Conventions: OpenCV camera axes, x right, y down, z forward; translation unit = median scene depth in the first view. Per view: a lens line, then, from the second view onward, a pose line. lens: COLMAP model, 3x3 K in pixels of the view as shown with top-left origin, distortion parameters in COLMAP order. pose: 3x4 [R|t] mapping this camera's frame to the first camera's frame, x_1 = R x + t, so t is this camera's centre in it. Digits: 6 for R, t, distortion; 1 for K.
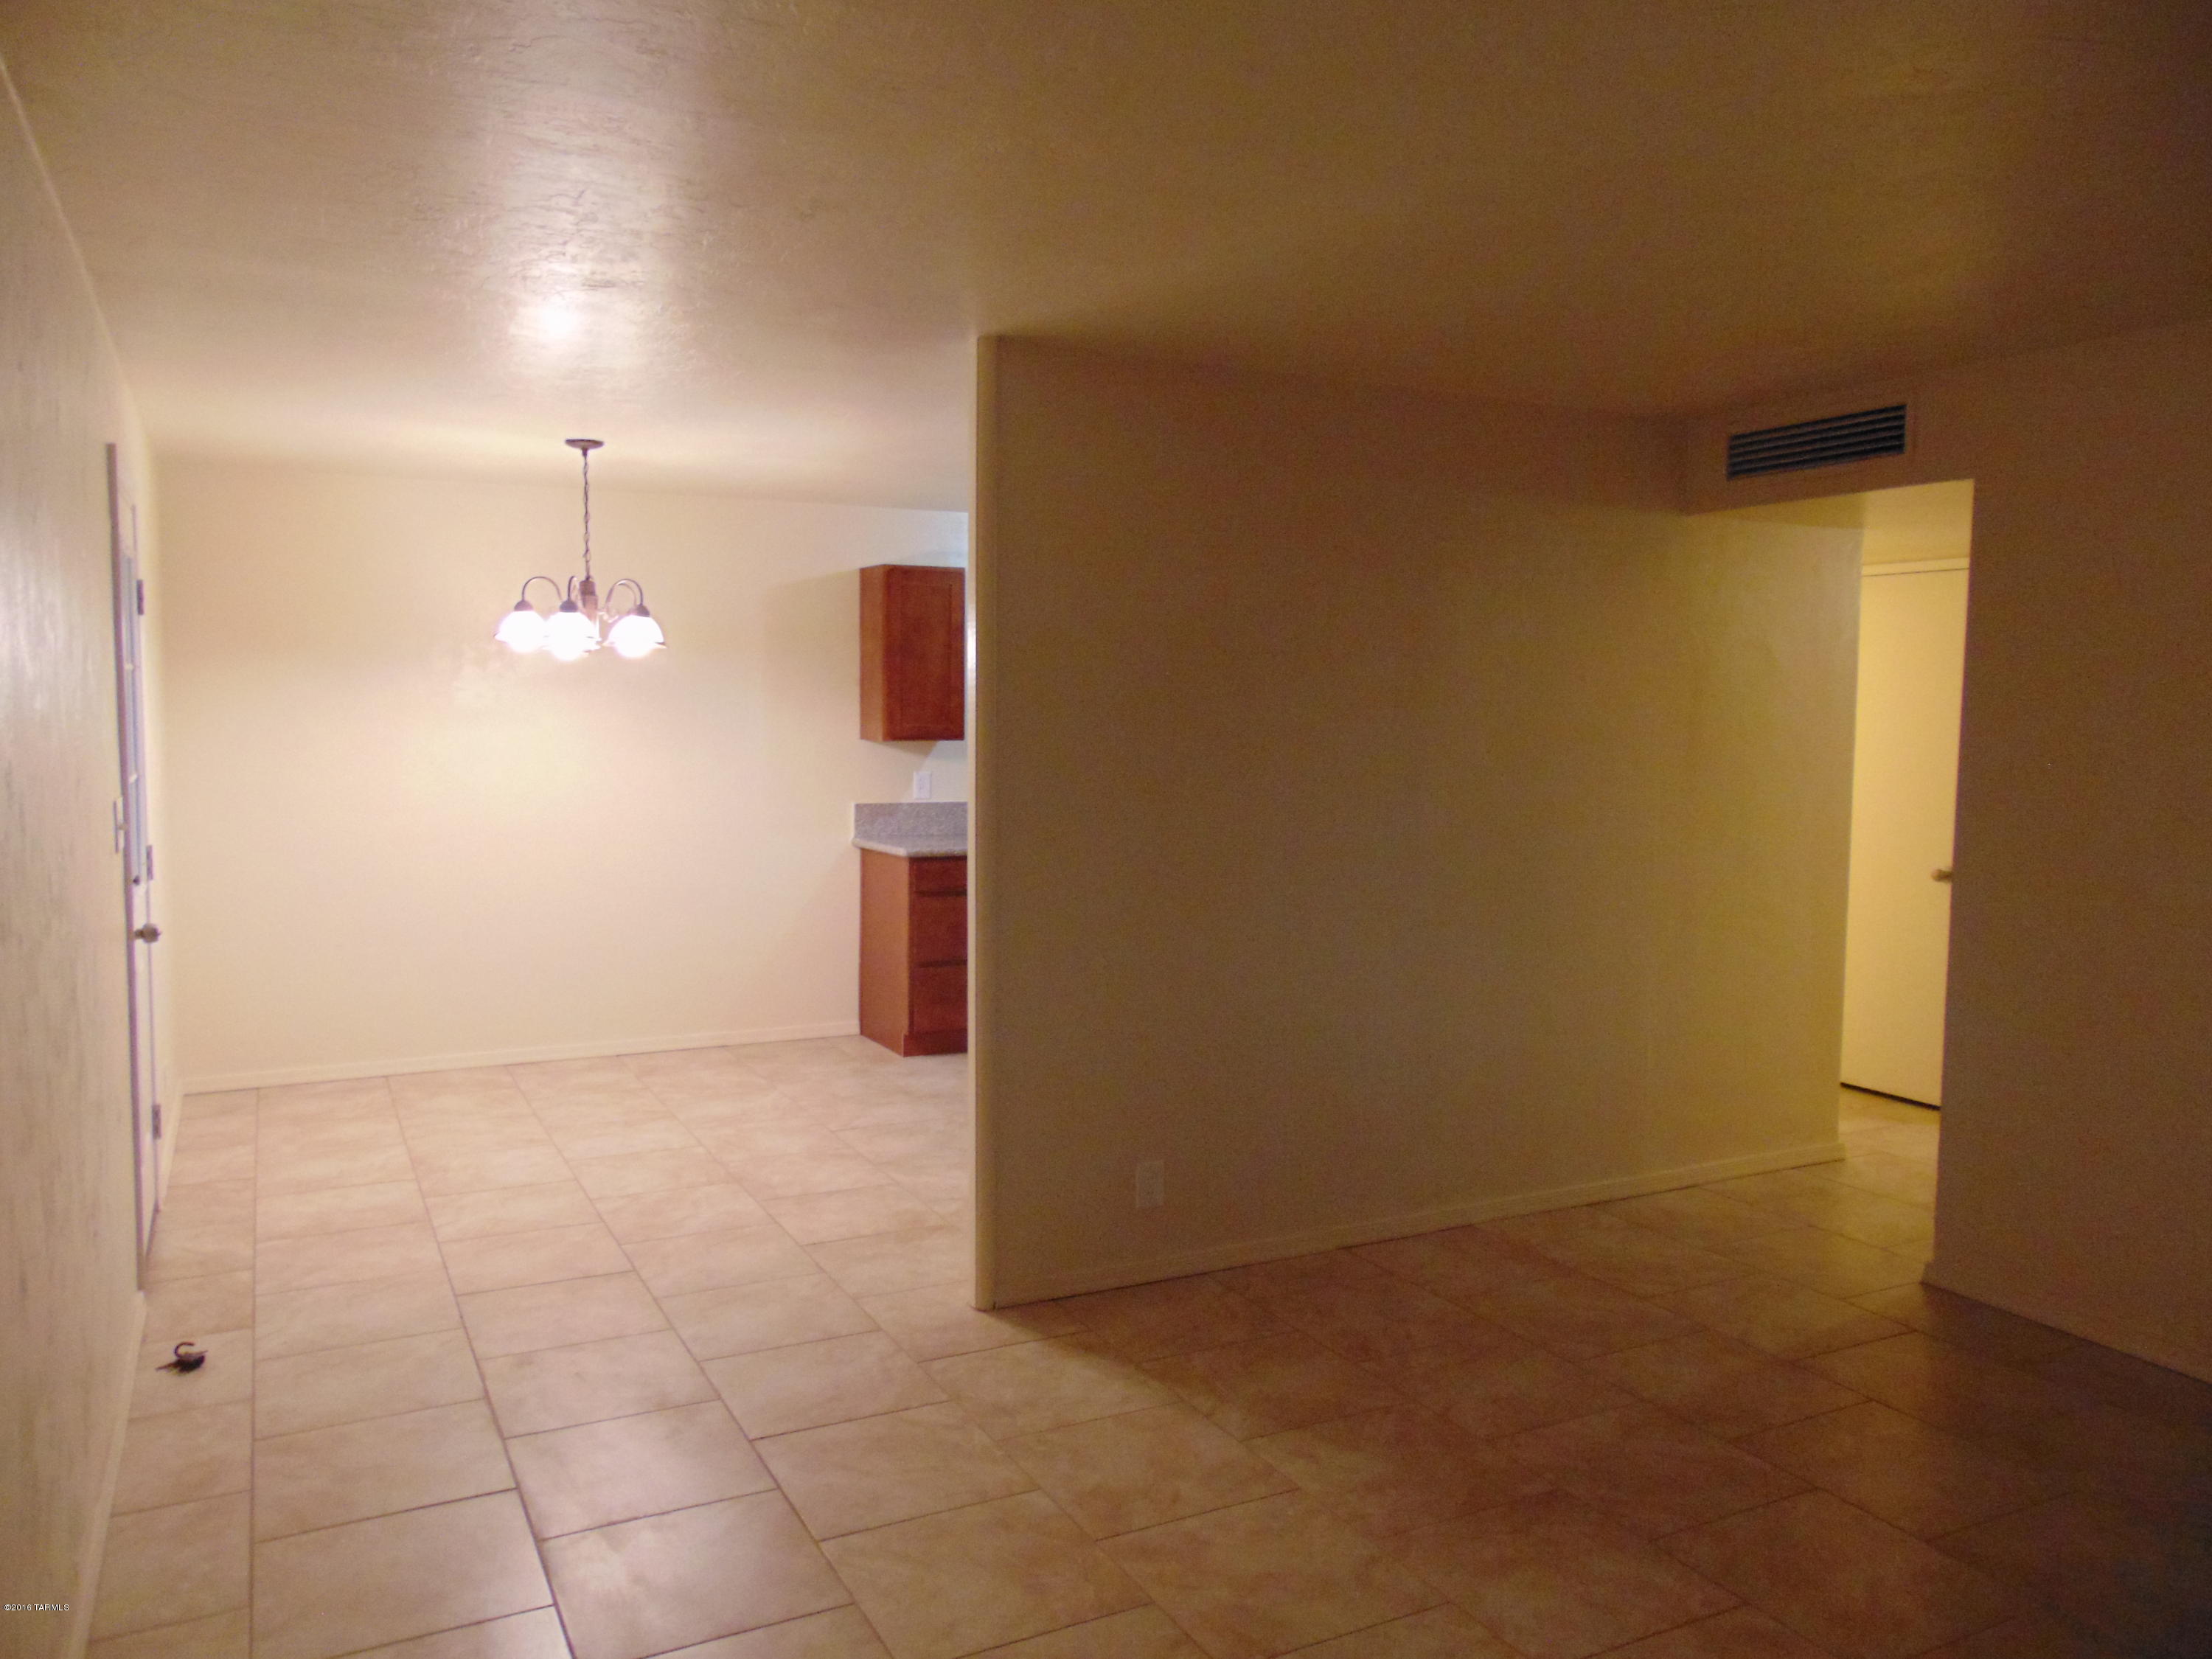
lens RADIAL K [[1646.4, 0, 1103.3], [0, 1646.4, 823.0], [0, 0, 1]] dist [-0.044844, 0.085793]
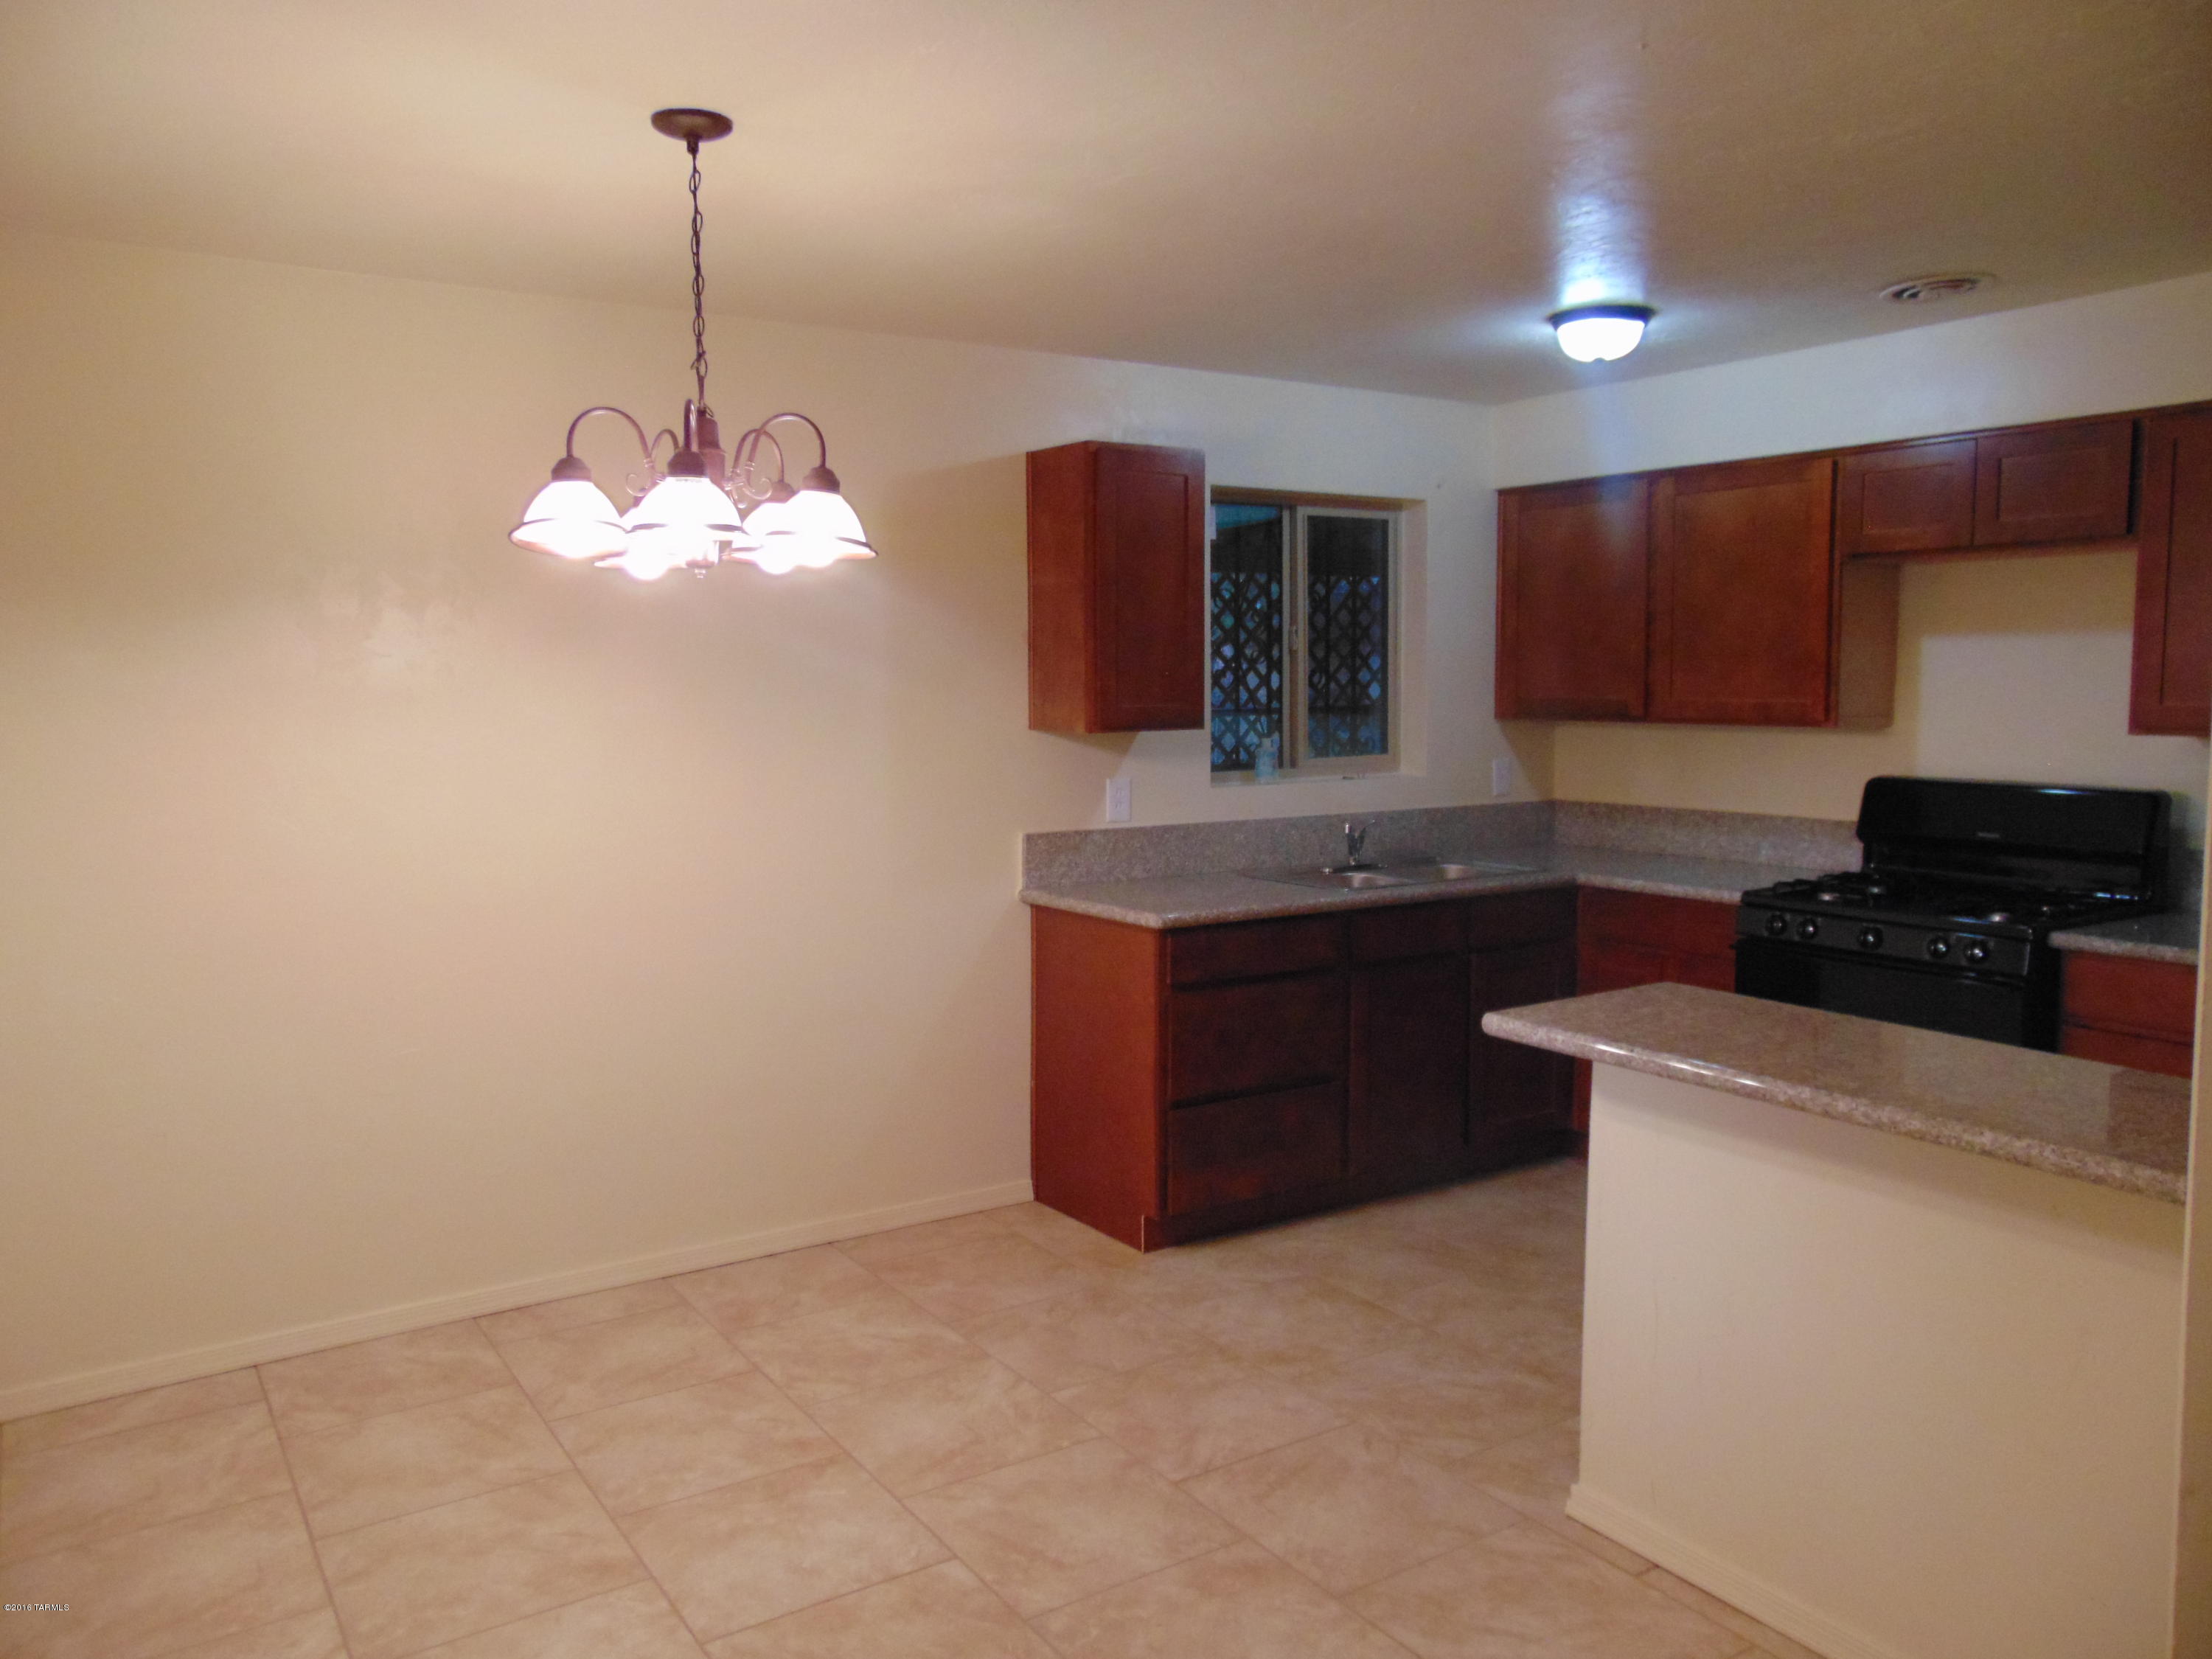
lens RADIAL K [[1646.4, 0, 1103.3], [0, 1646.4, 823.0], [0, 0, 1]] dist [-0.044844, 0.085793]
pose [[0.993863, -0.023379, 0.108123, -0.218528], [0.021369, 0.999577, 0.019703, -0.031891], [-0.108538, -0.017272, 0.993942, 0.441604]]
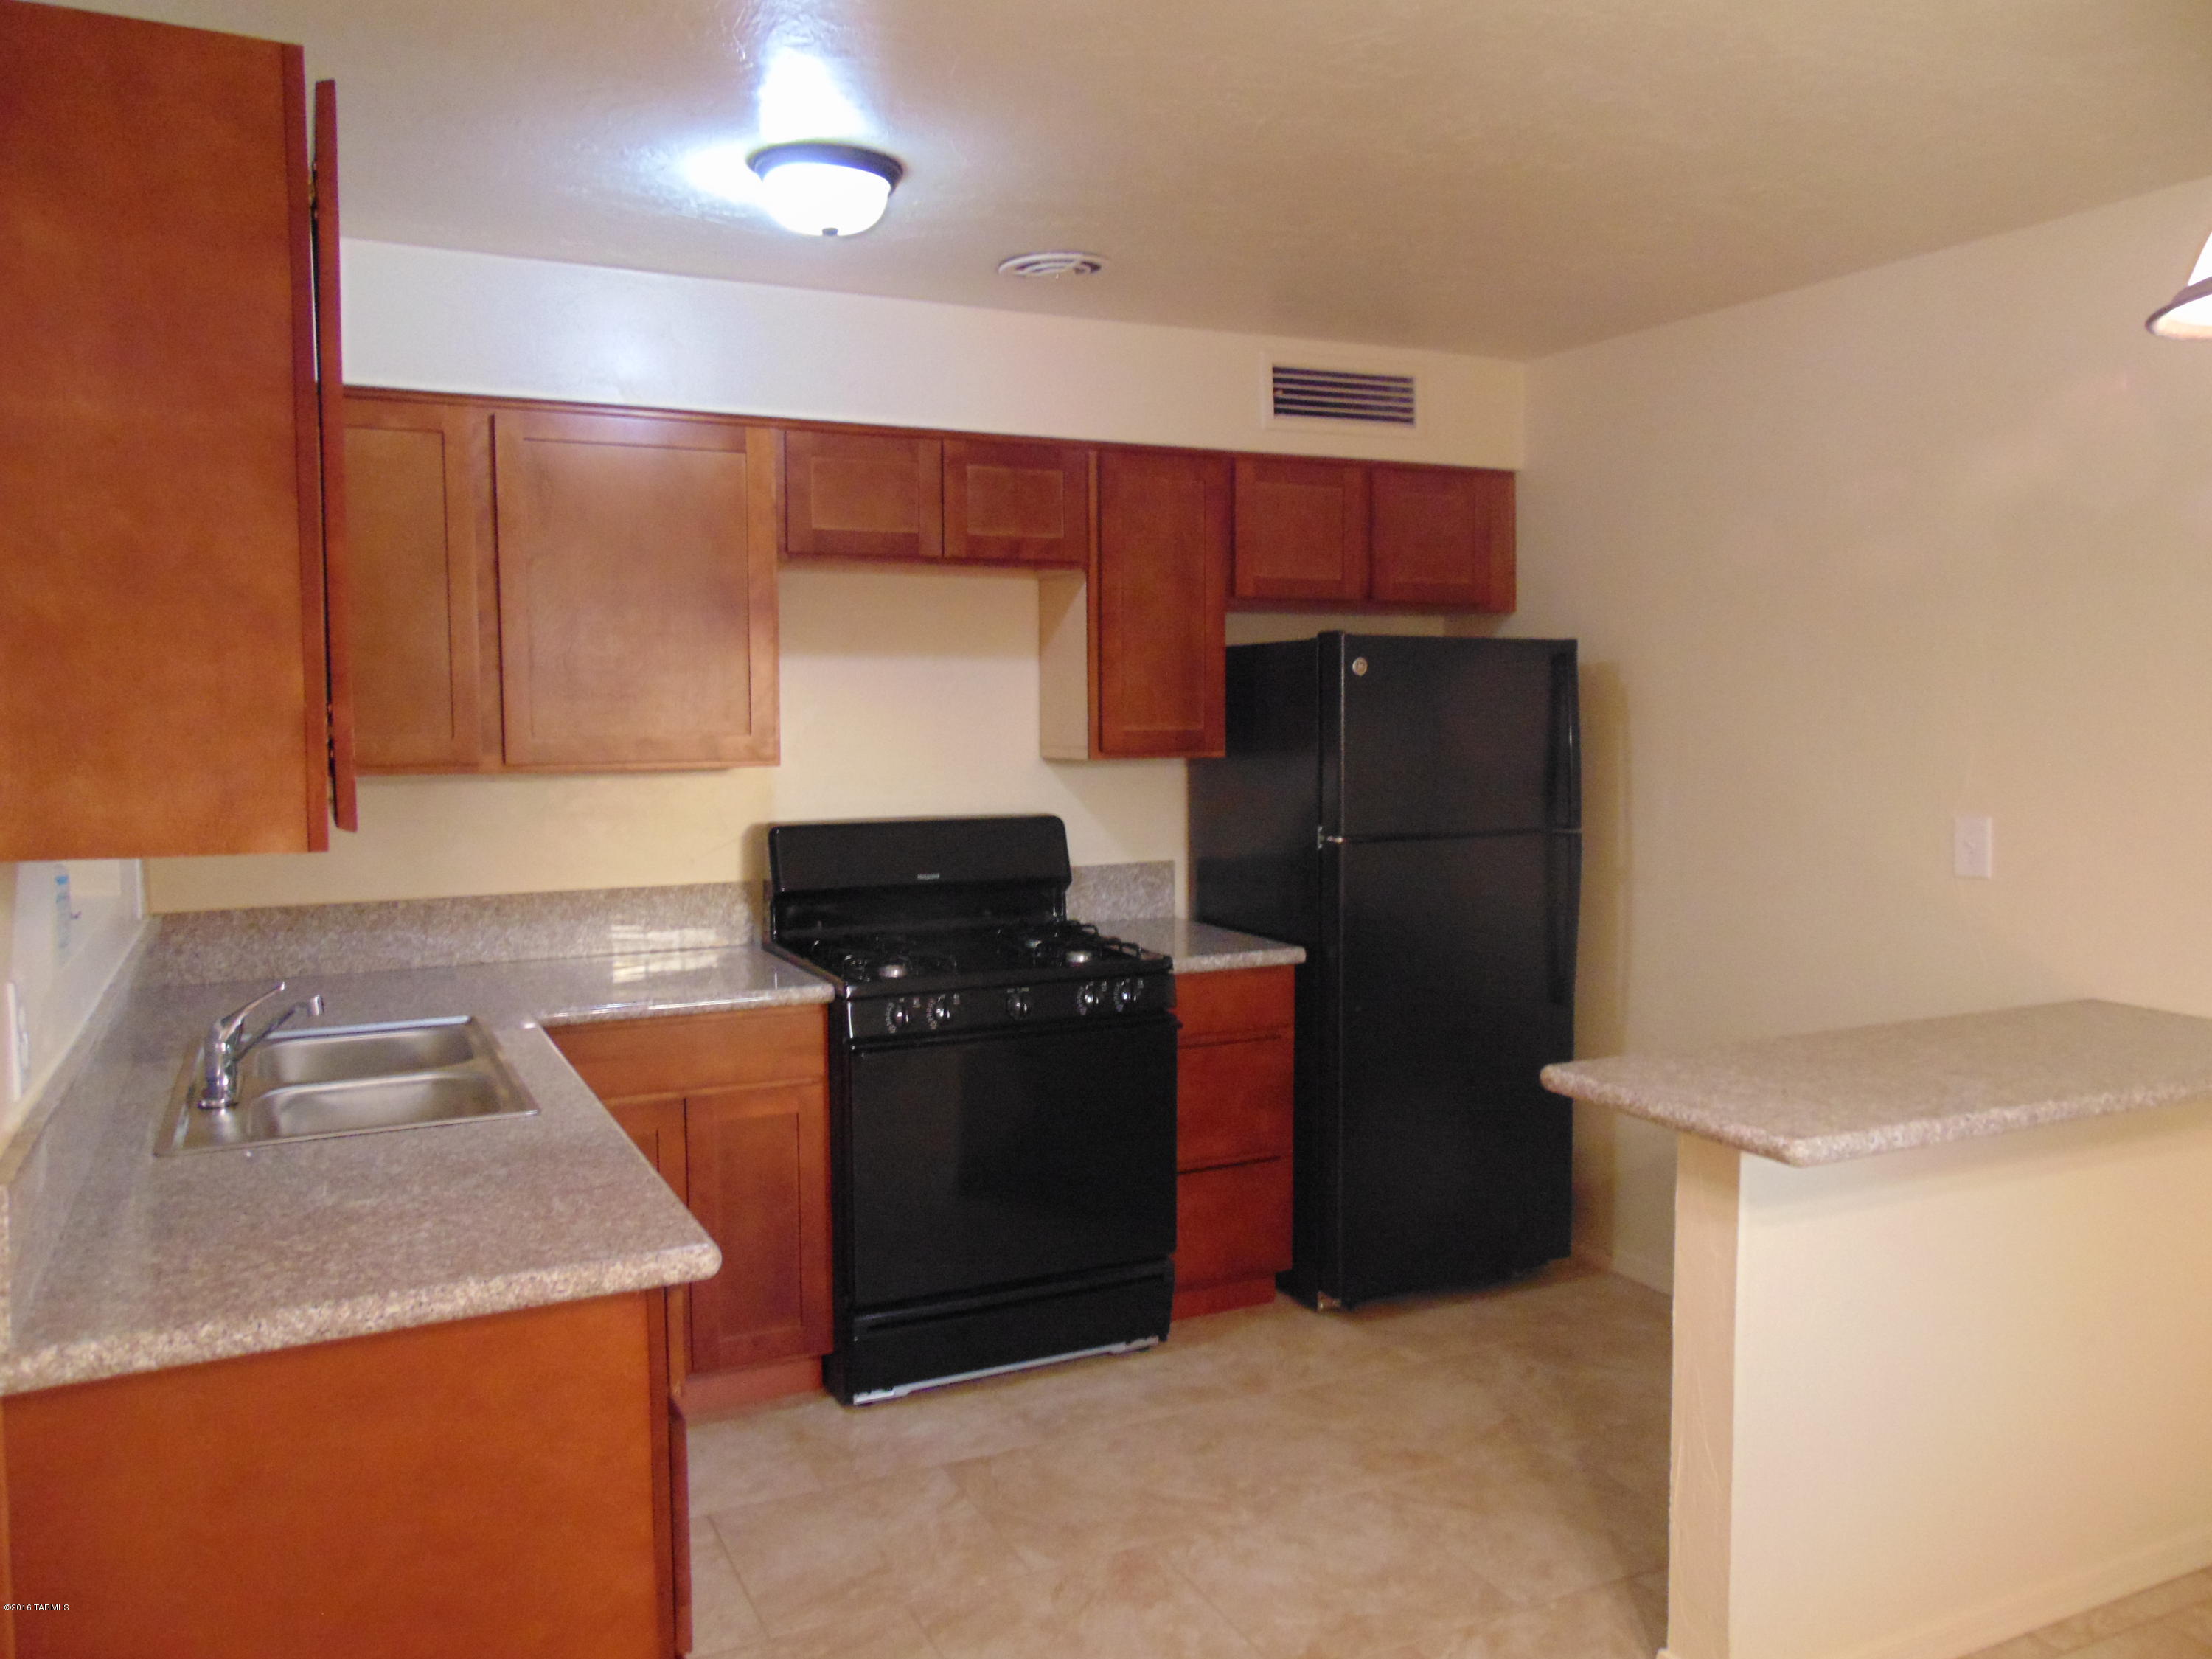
lens RADIAL K [[1646.4, 0, 1103.3], [0, 1646.4, 823.0], [0, 0, 1]] dist [-0.044844, 0.085793]
pose [[0.020614, -0.082281, 0.996396, -0.396803], [0.075423, 0.993896, 0.080515, -0.070964], [-0.996939, 0.073492, 0.026694, 0.994936]]
